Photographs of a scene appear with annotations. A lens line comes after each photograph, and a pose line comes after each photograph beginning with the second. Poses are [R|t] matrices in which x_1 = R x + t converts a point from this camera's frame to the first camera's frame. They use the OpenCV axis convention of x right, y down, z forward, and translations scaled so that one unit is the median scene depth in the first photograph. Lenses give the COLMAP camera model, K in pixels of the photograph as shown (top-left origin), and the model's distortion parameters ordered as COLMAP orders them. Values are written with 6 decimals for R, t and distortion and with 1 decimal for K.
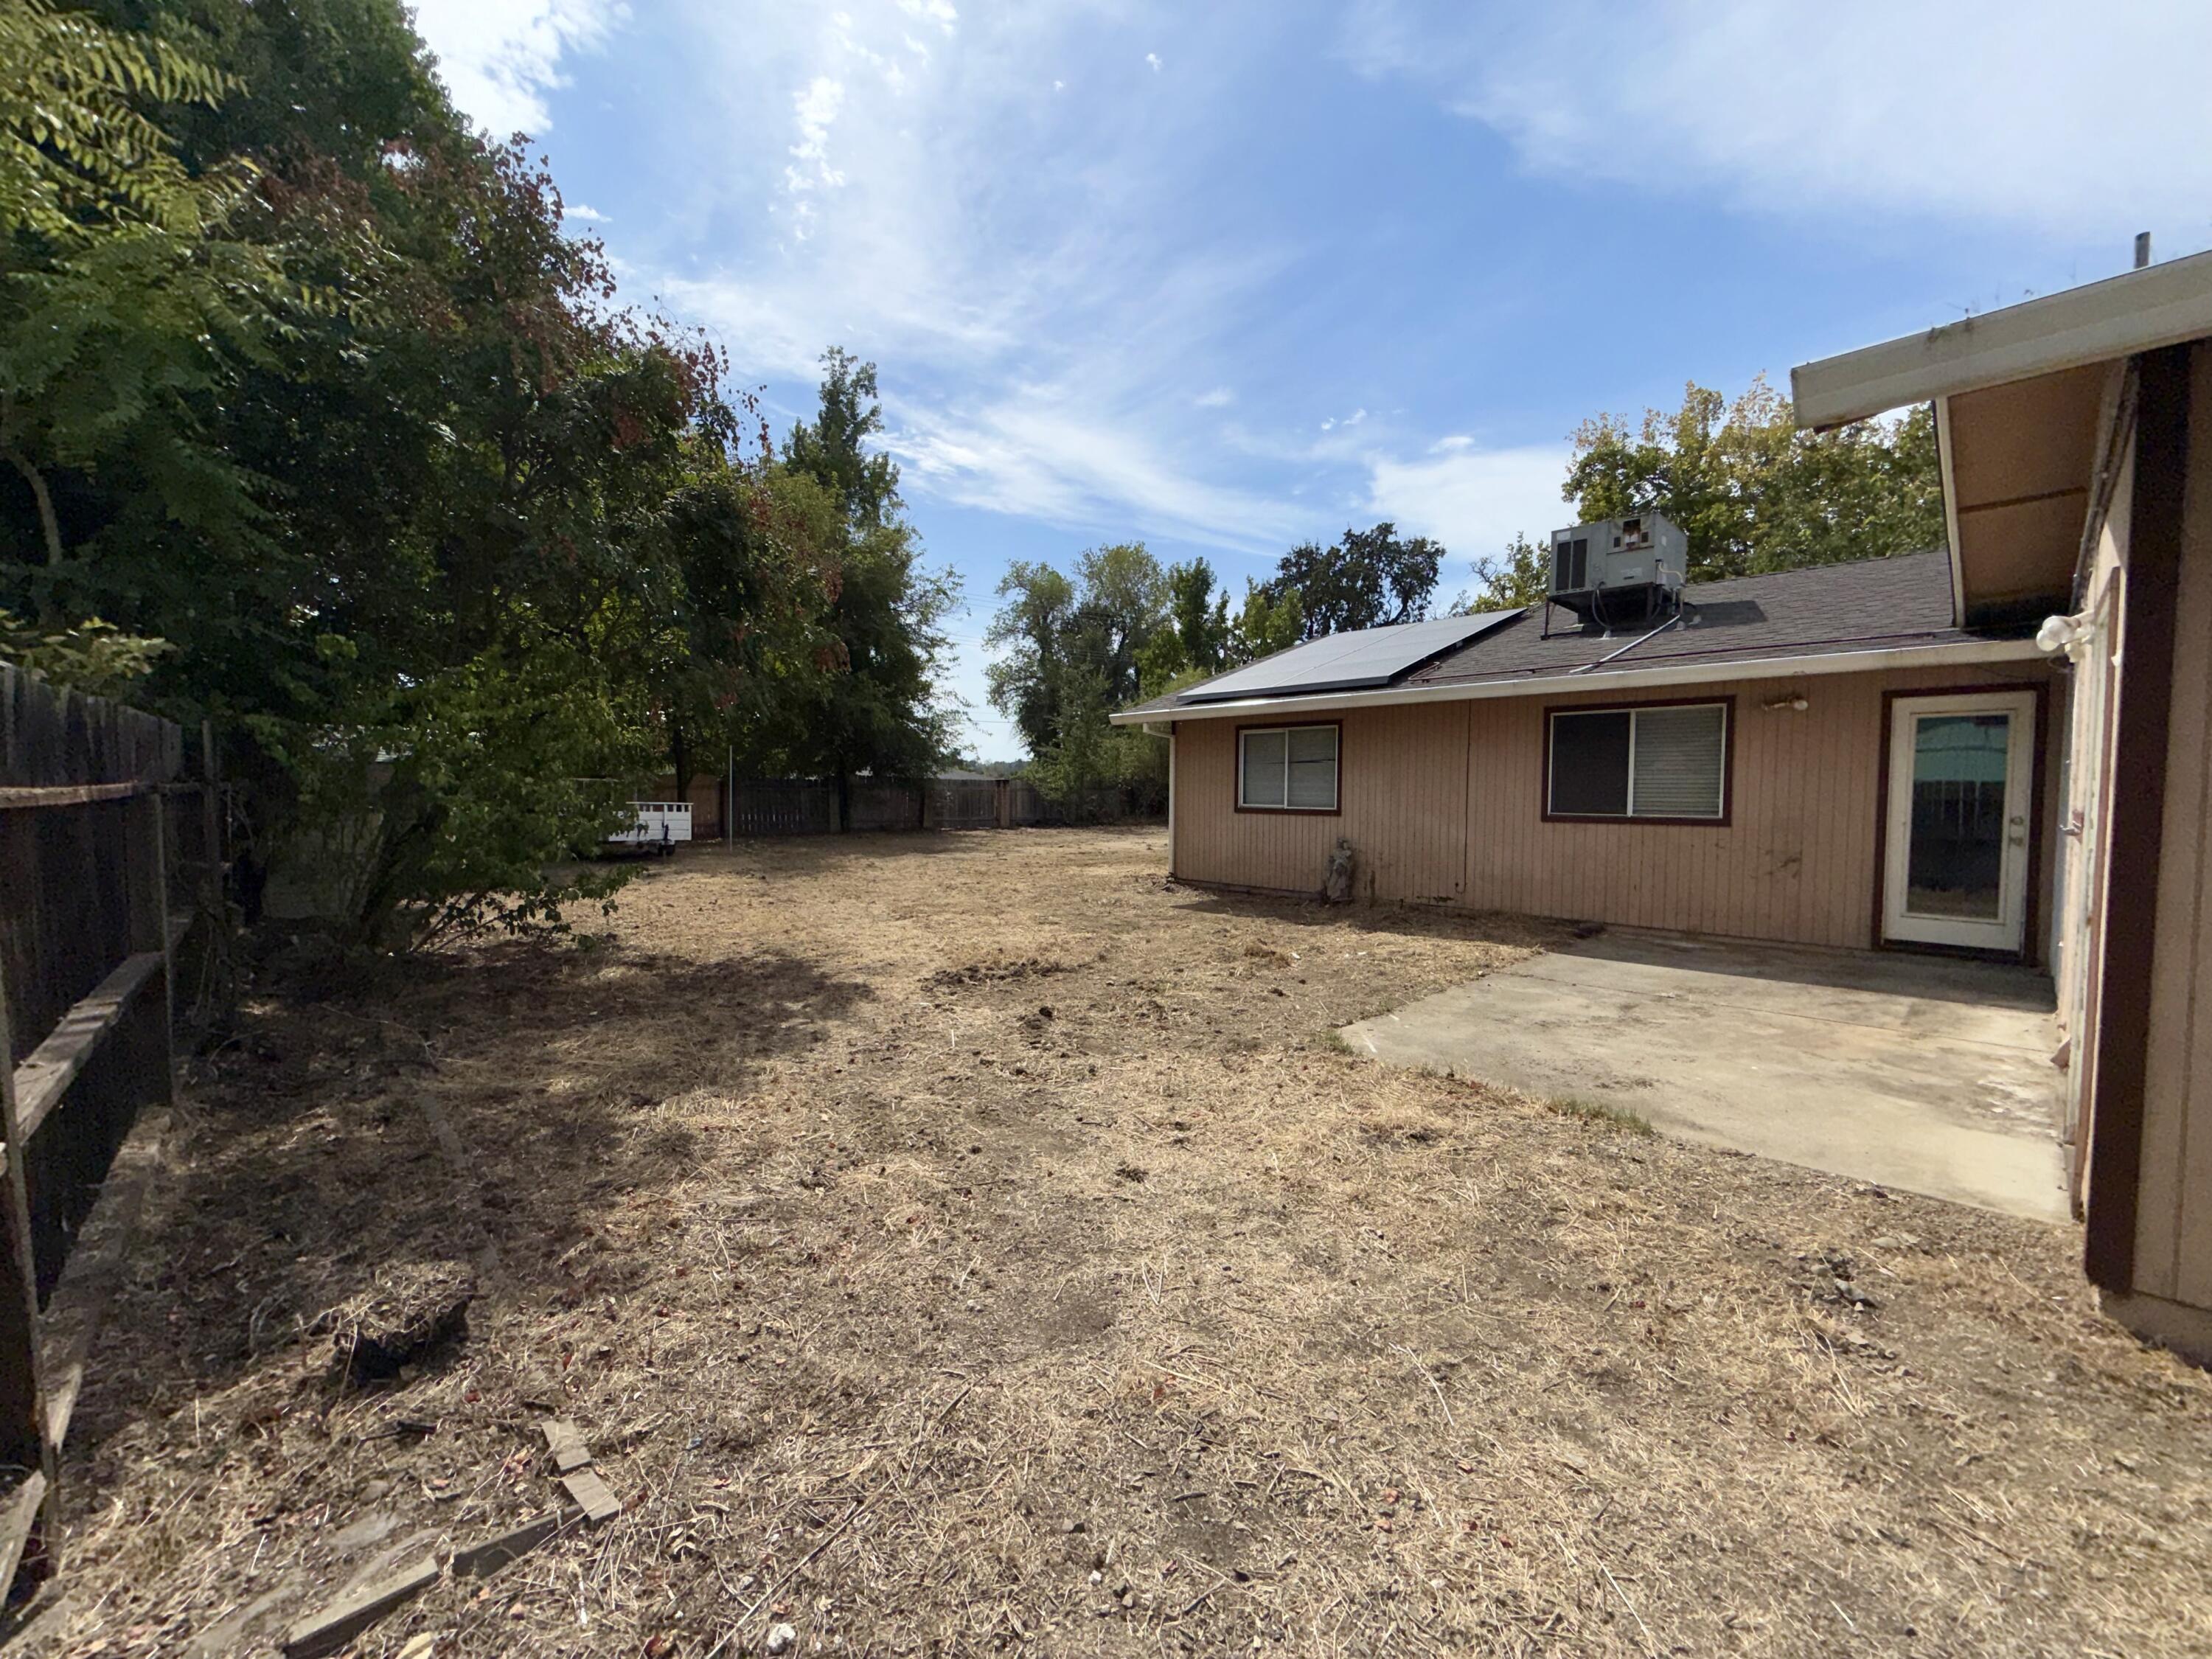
lens RADIAL K [[896.7, 0, 1103.0], [0, 896.7, 839.2], [0, 0, 1]] dist [0.000004, 0.000112]
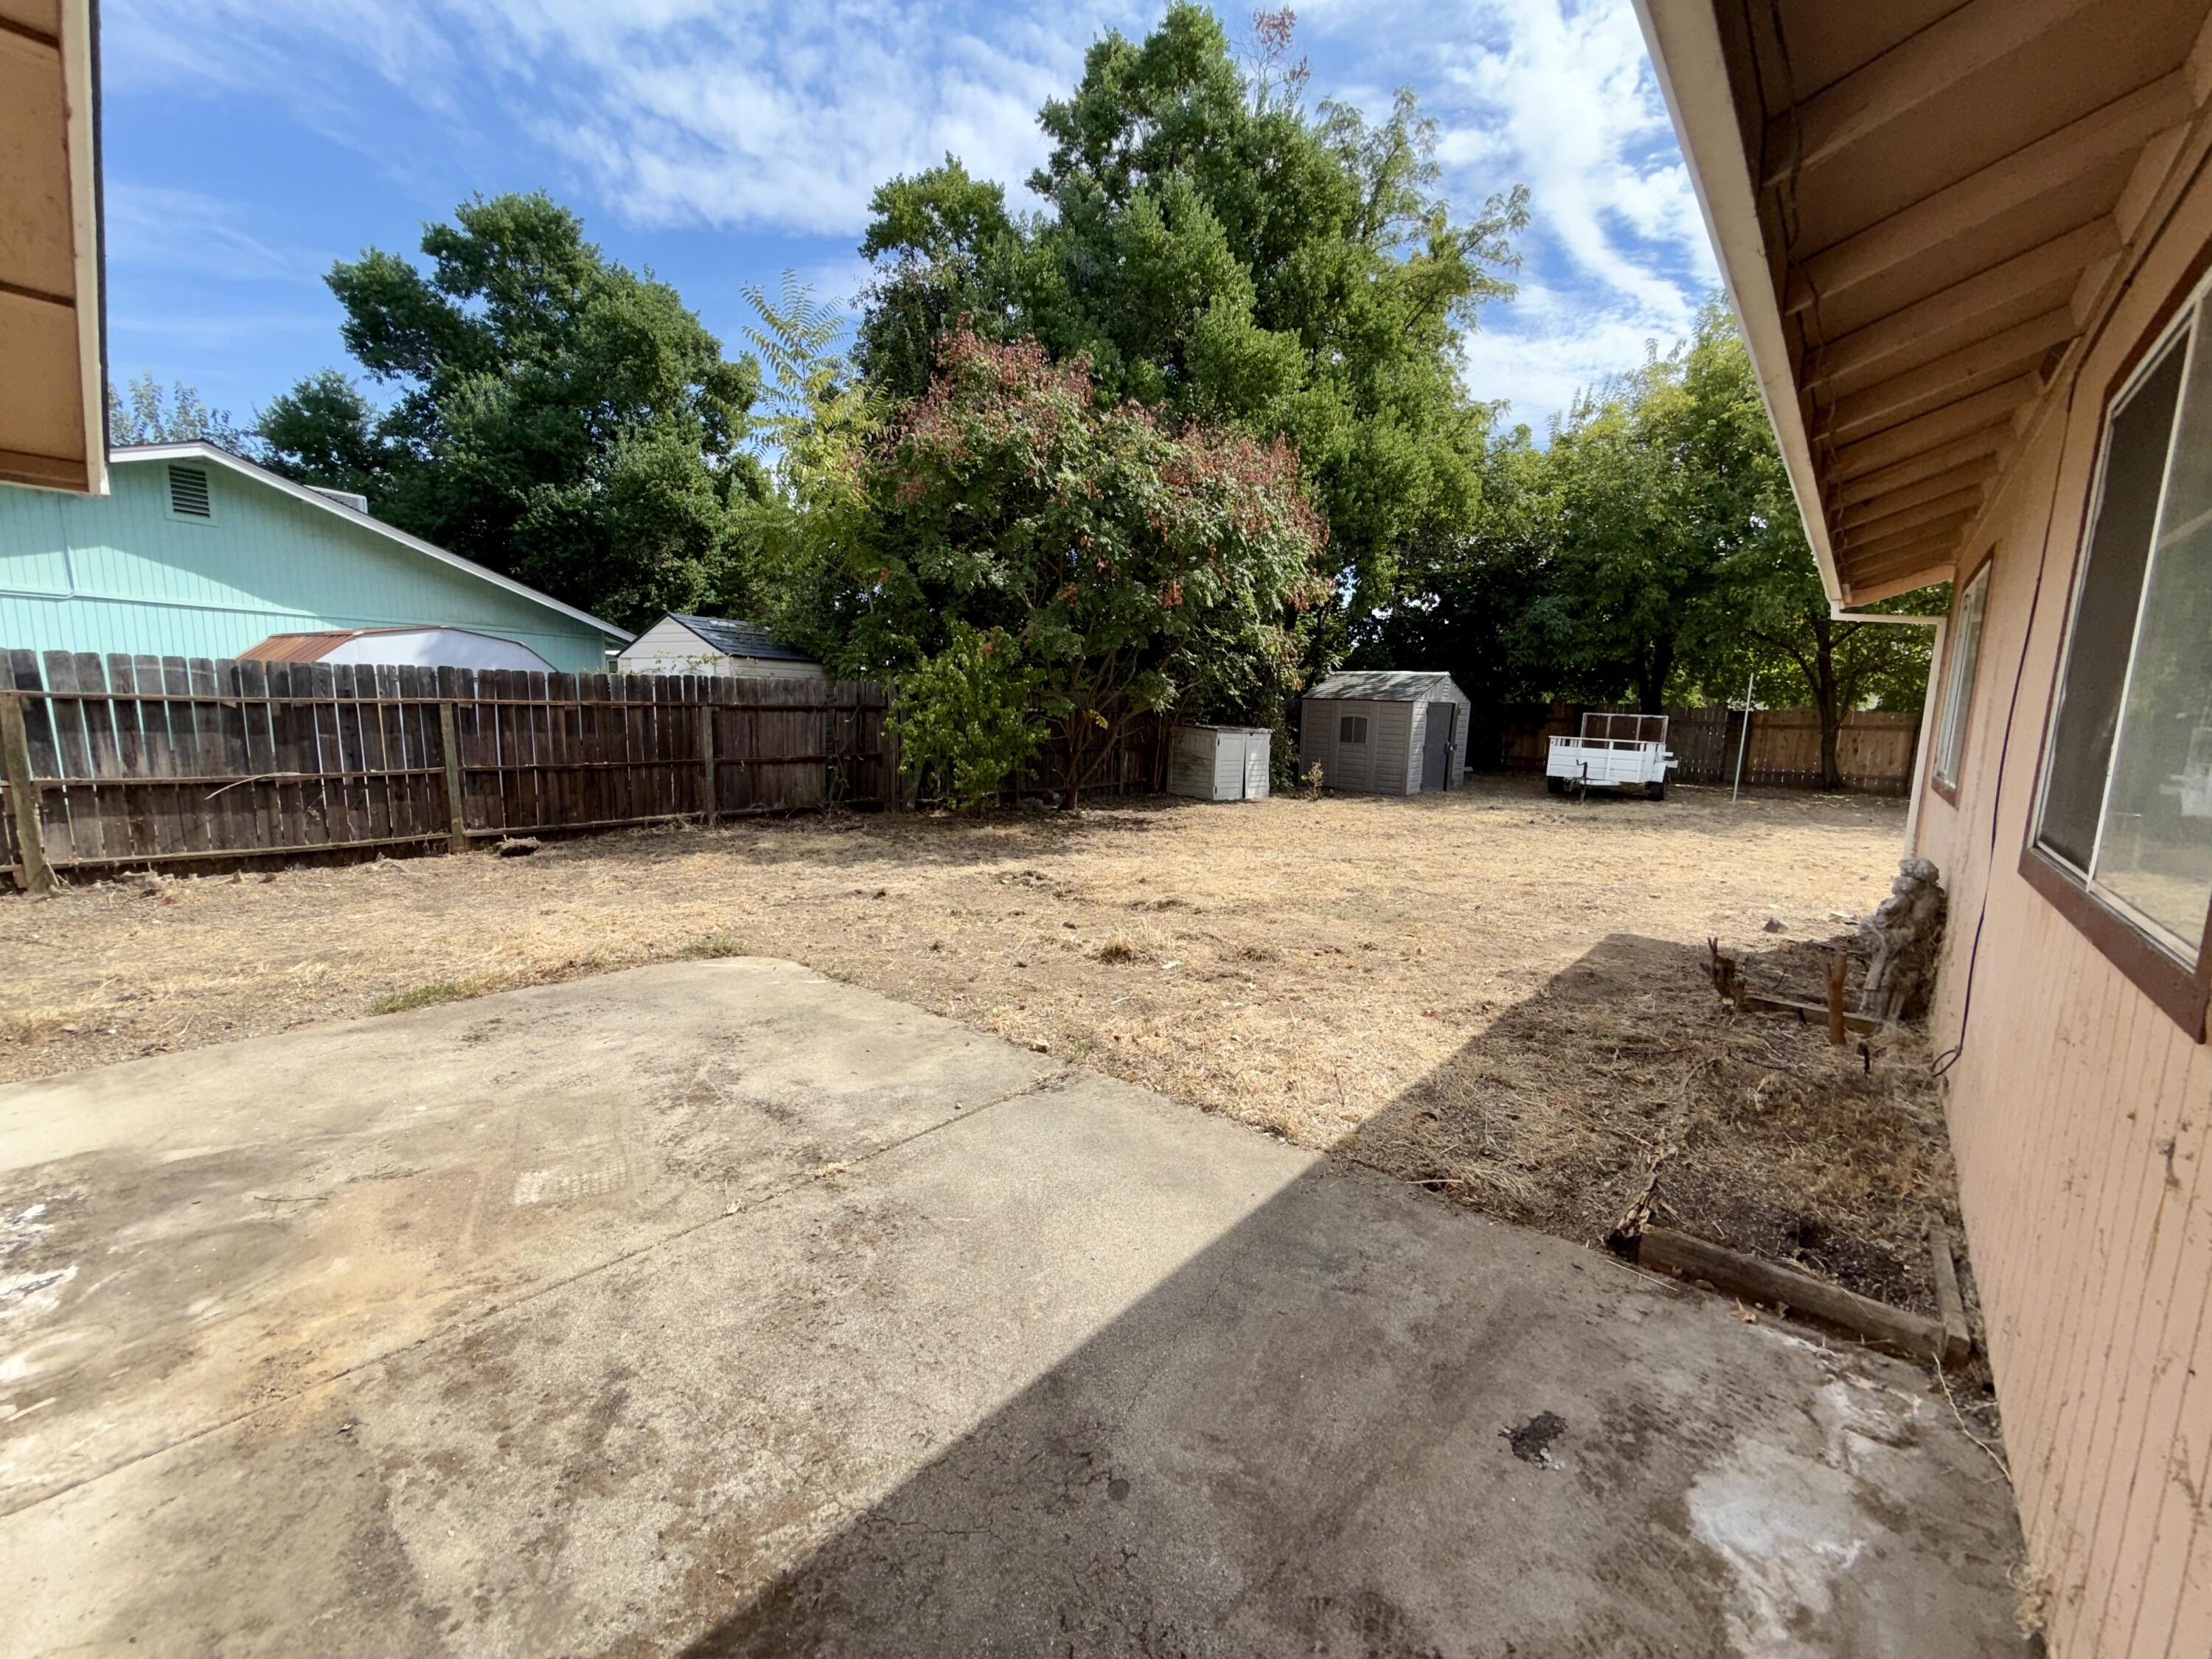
lens RADIAL K [[881.4, 0, 1101.2], [0, 881.4, 832.8], [0, 0, 1]] dist [-0.001502, 0.000803]
pose [[0.087180, 0.130879, -0.987558, 1.415019], [-0.070112, 0.989680, 0.124971, -0.077790], [0.993722, 0.058345, 0.095456, 1.441752]]
